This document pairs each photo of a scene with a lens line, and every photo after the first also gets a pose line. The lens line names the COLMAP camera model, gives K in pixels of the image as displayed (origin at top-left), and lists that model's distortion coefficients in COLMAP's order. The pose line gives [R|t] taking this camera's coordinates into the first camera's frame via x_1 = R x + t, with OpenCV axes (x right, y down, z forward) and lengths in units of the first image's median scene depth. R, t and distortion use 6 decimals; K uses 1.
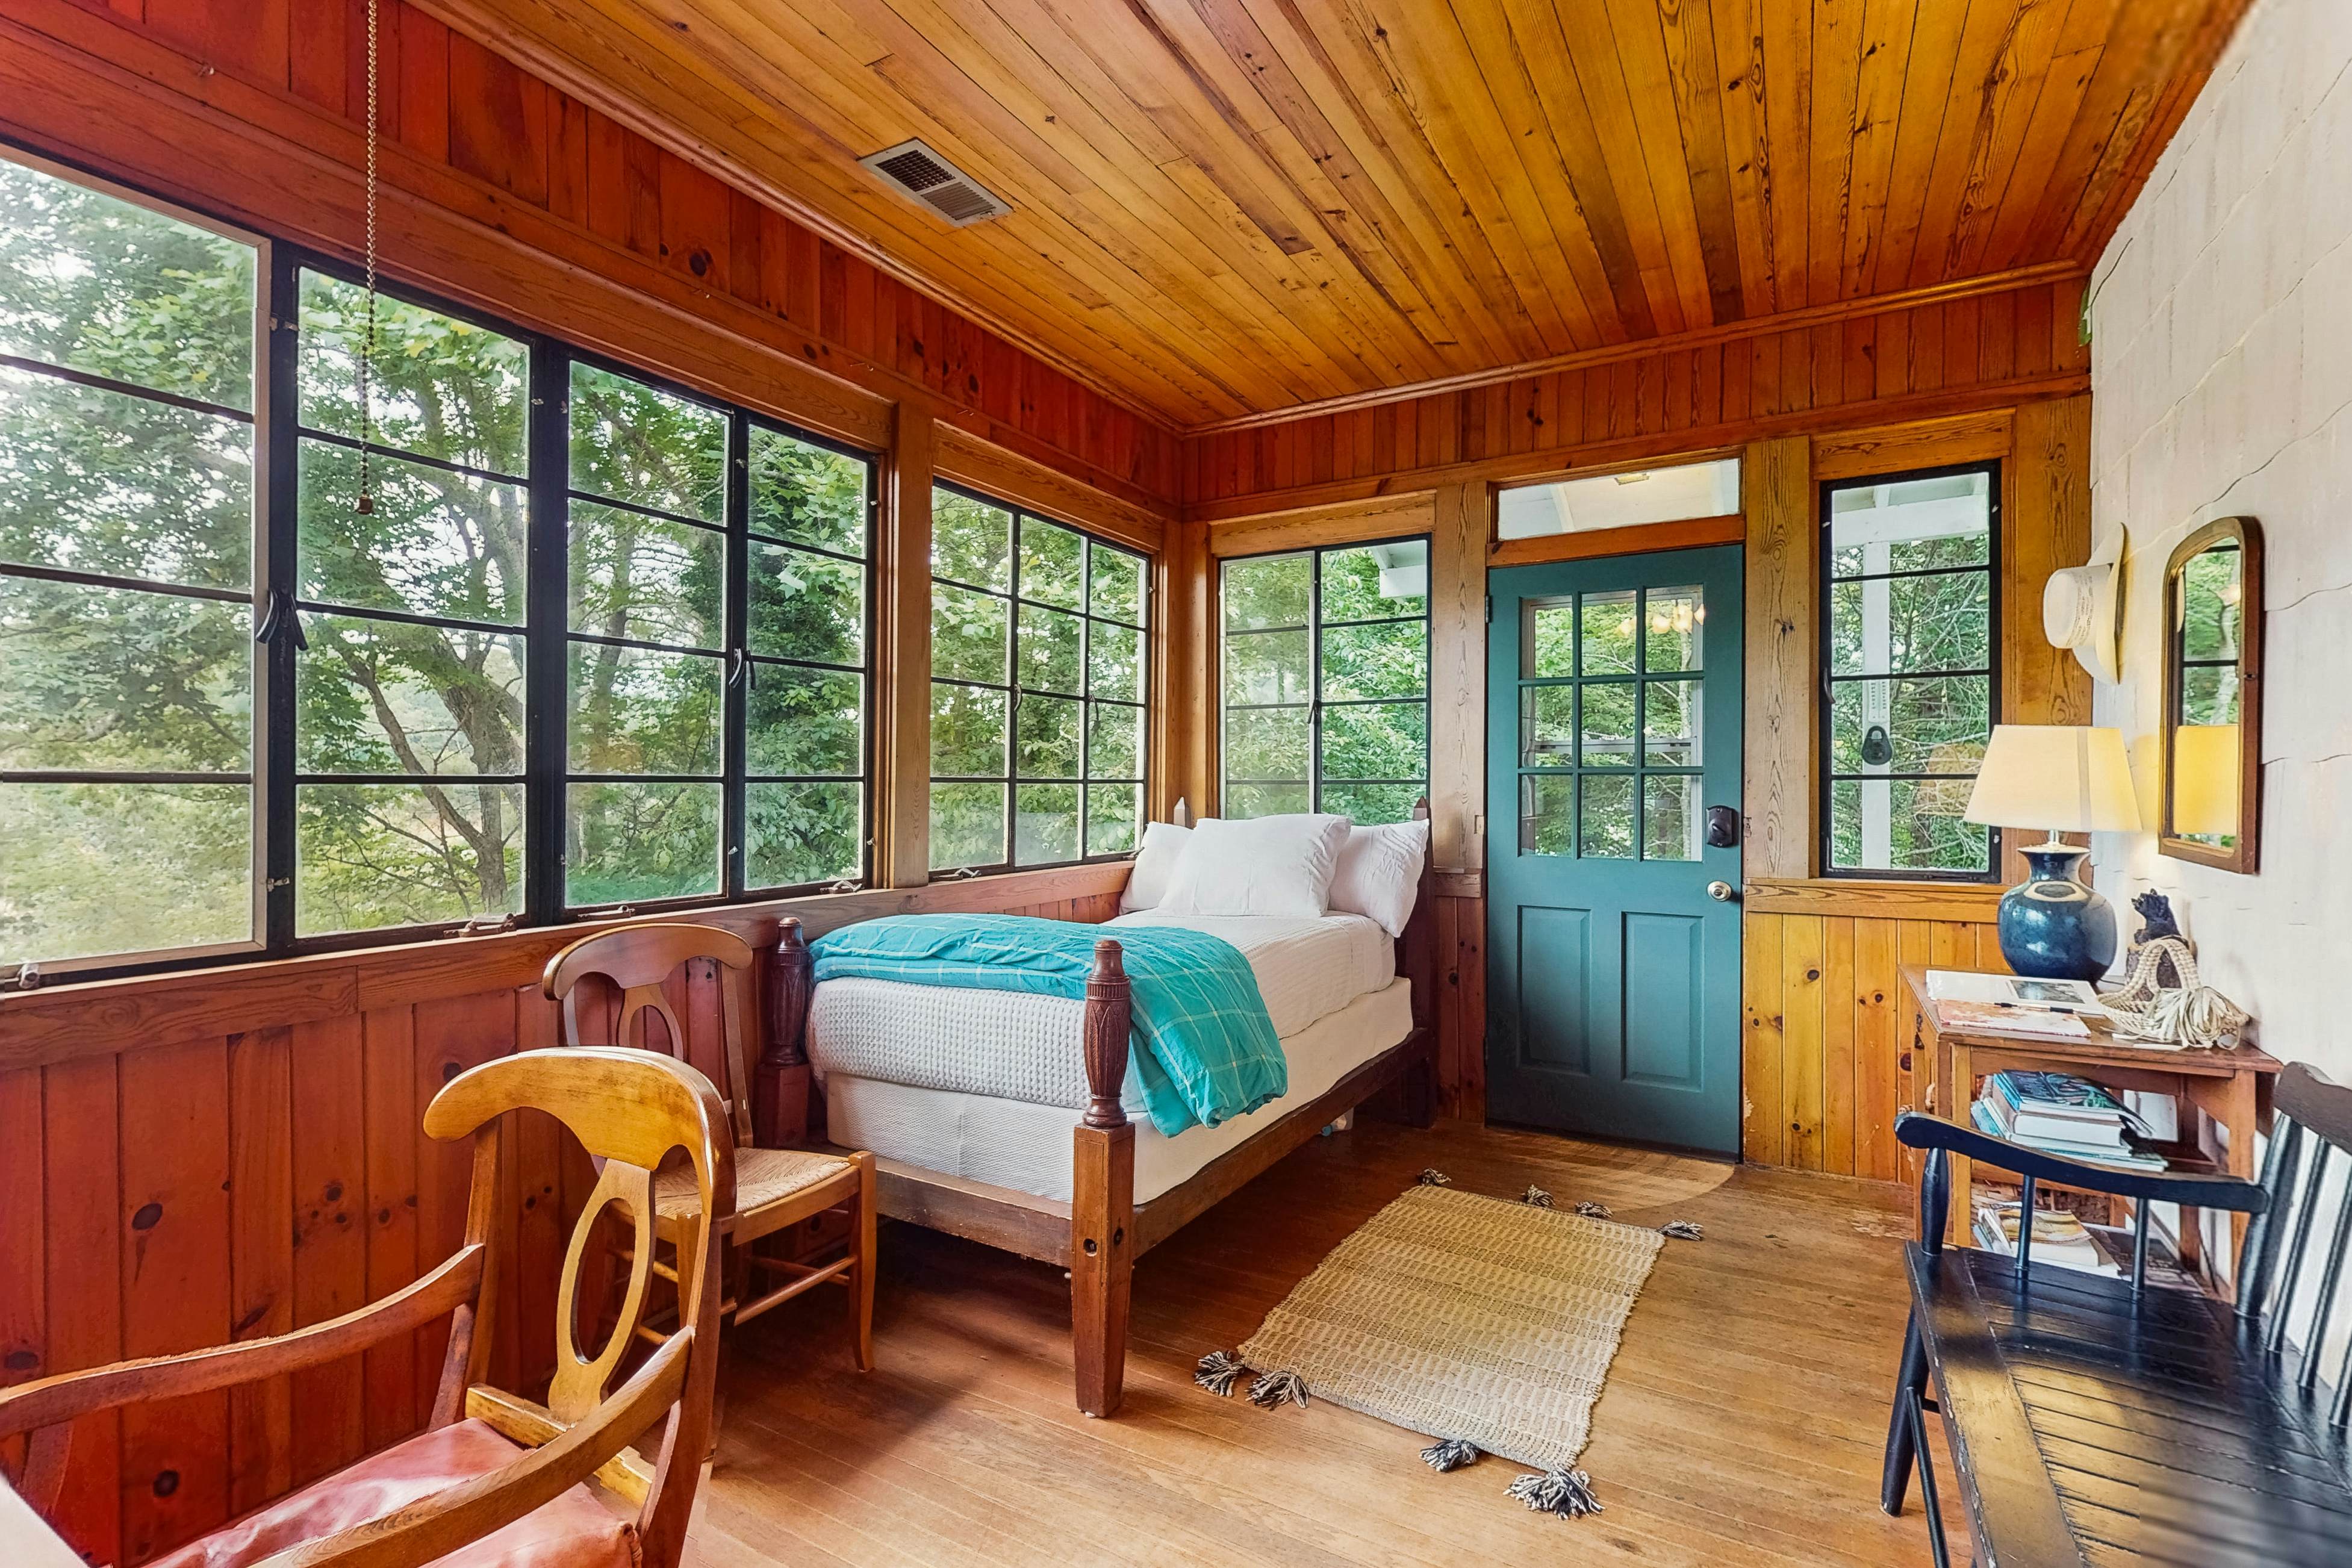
lens RADIAL K [[1095.5, 0, 1176.4], [0, 1095.5, 788.7], [0, 0, 1]] dist [0.031568, -0.000366]
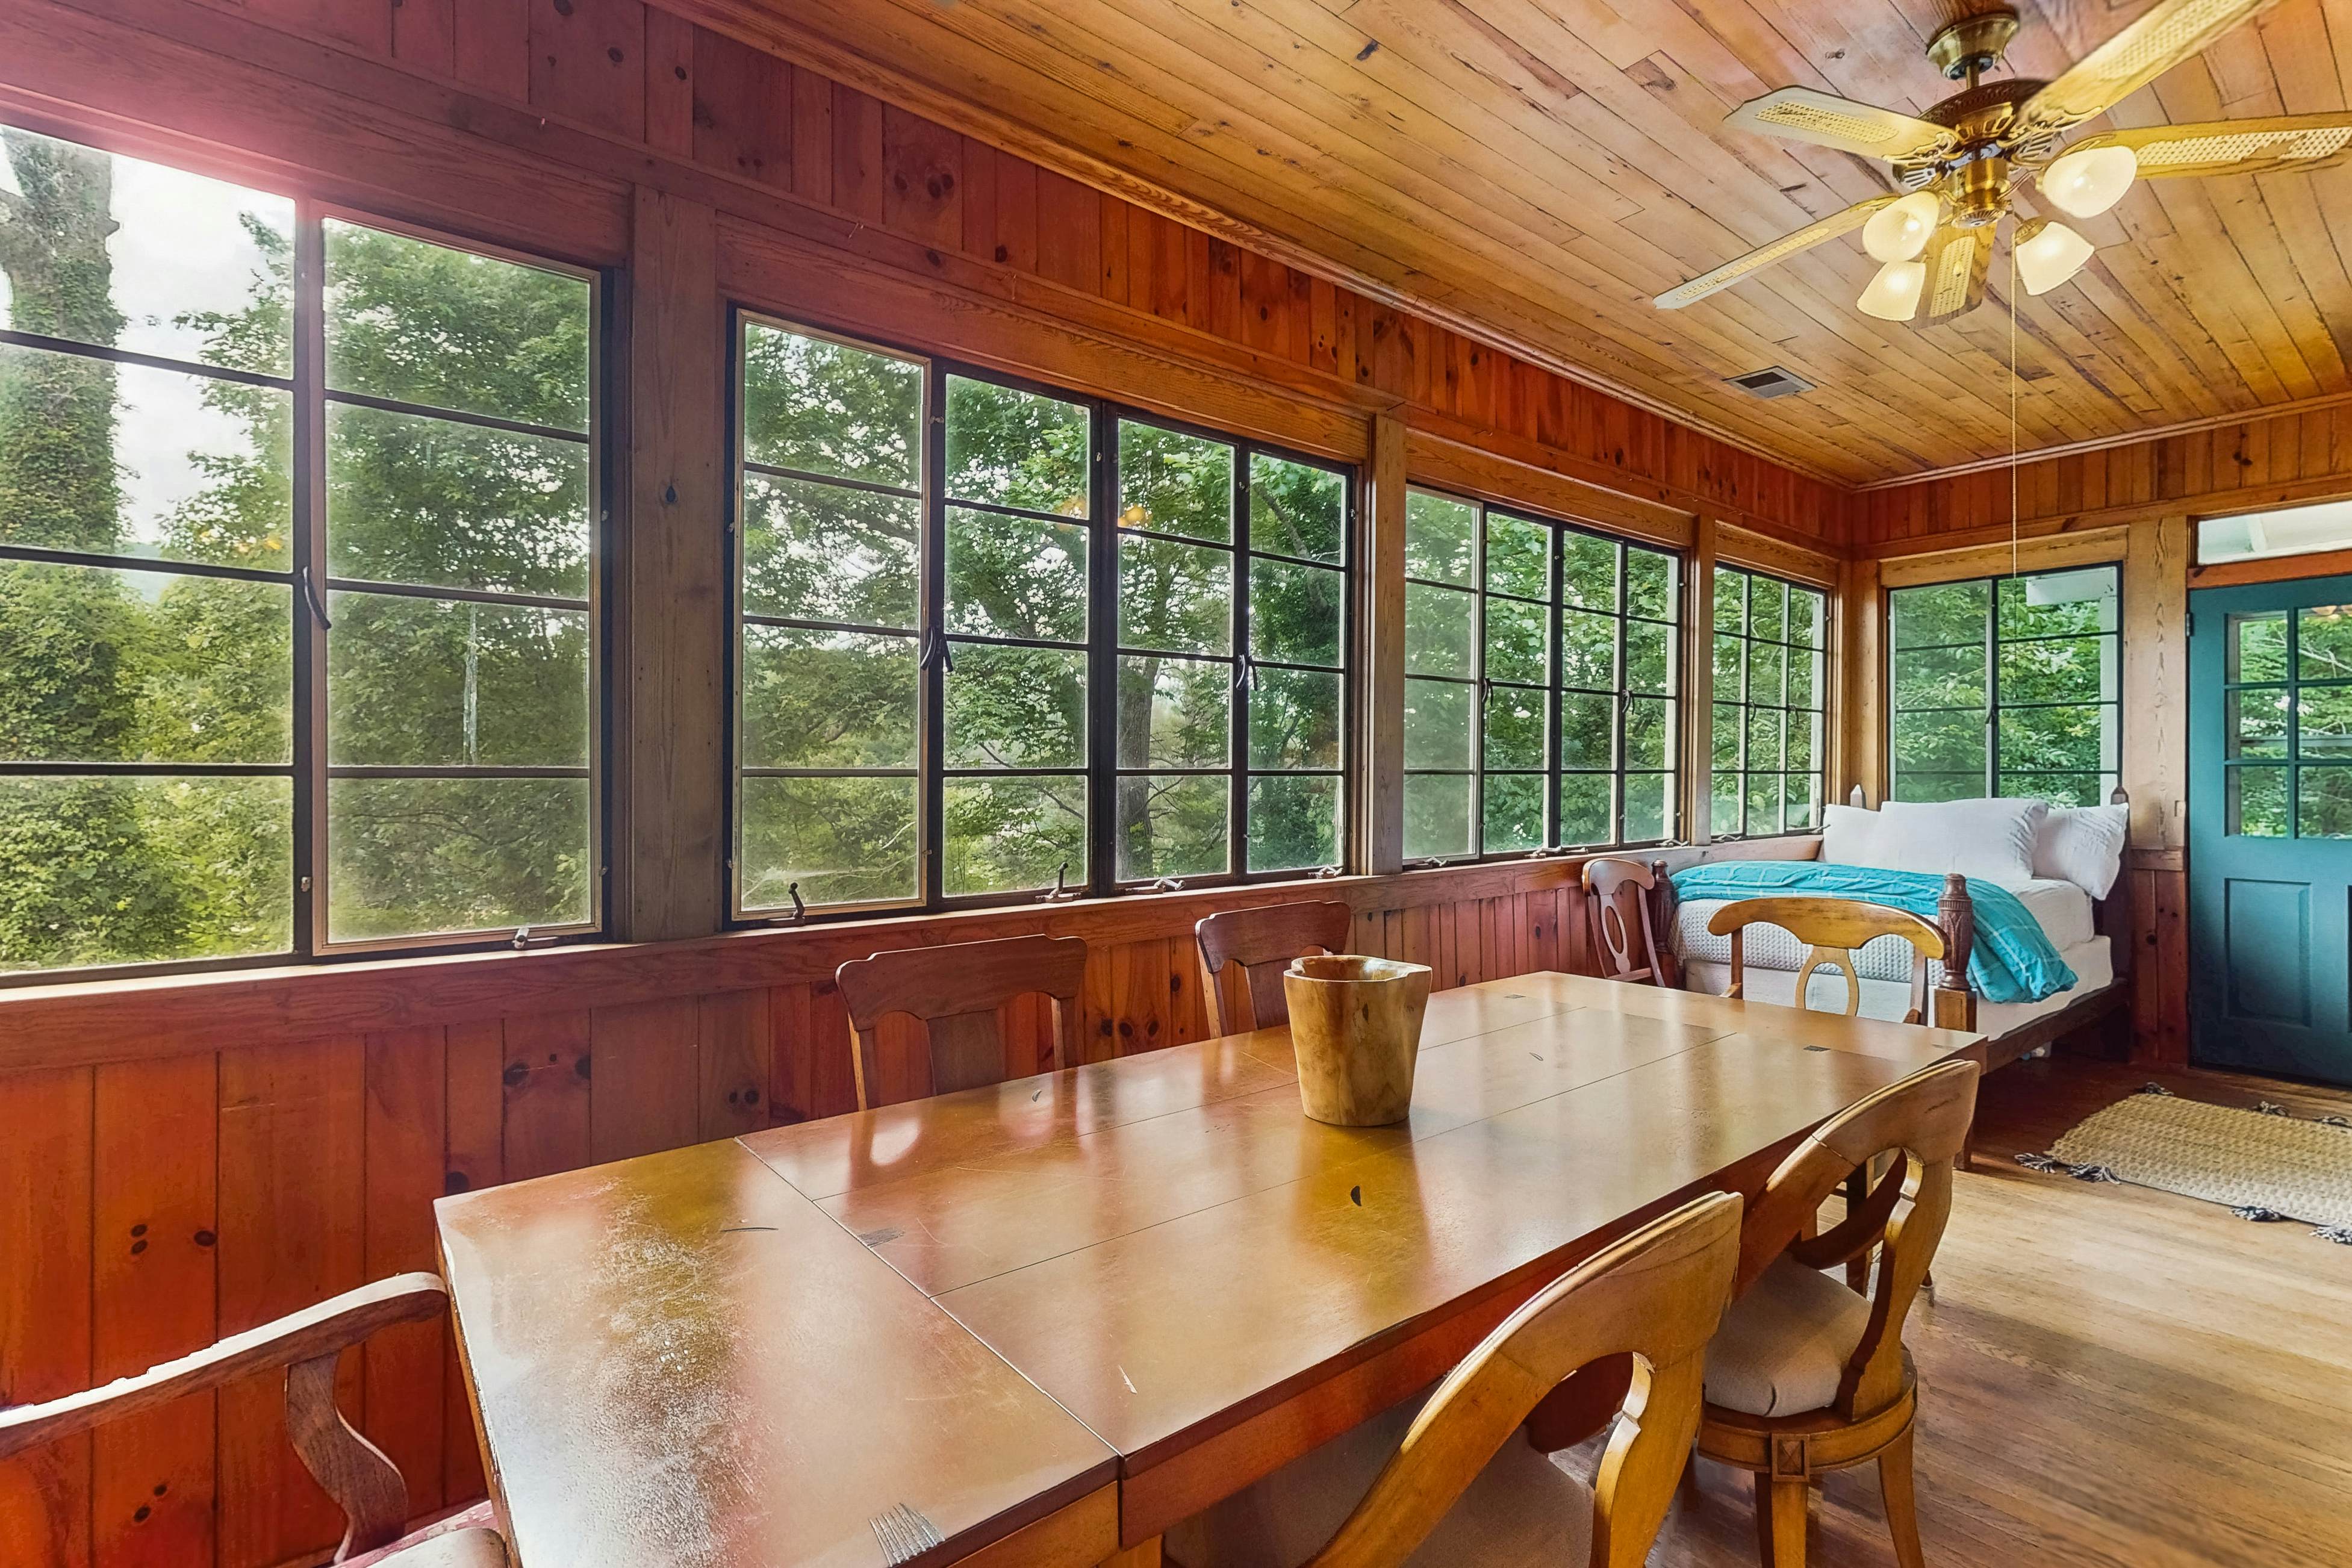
lens RADIAL K [[1095.5, 0, 1217.5], [0, 1095.5, 770.8], [0, 0, 1]] dist [0.031568, -0.000366]
pose [[0.940042, -0.002724, -0.341048, -0.283131], [0.000429, 0.999977, -0.006803, 0.000136], [0.341058, 0.006249, 0.940021, -0.477319]]
